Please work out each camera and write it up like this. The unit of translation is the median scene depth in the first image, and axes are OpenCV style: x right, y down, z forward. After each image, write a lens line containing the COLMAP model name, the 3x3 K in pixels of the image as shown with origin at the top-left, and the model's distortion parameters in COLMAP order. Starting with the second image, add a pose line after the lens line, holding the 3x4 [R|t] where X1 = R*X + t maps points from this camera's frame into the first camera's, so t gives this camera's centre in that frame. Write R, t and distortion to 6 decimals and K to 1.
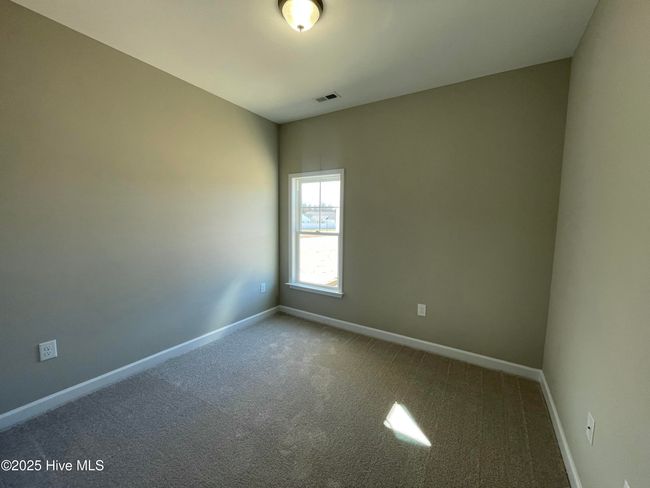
lens RADIAL K [[263.2, 0, 324.0], [0, 263.2, 247.5], [0, 0, 1]] dist [0.001800, 0.000203]
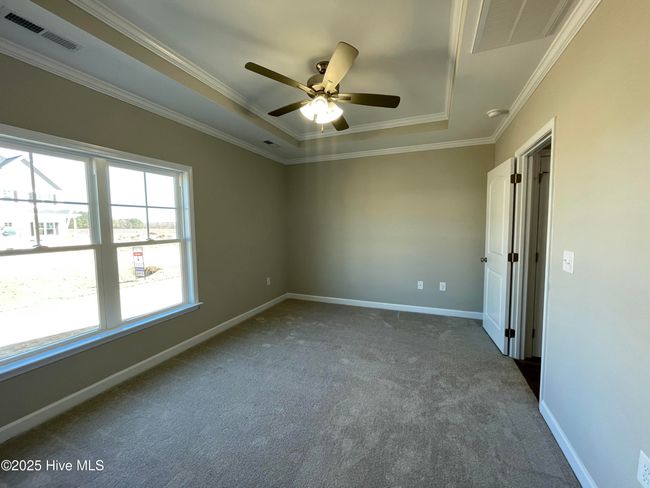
lens RADIAL K [[263.2, 0, 326.2], [0, 263.2, 242.4], [0, 0, 1]] dist [0.001800, 0.000203]
pose [[-0.174088, -0.083398, 0.981192, -0.771330], [0.108571, 0.988707, 0.103300, -0.071800], [-0.978727, 0.124513, -0.163067, 0.599813]]
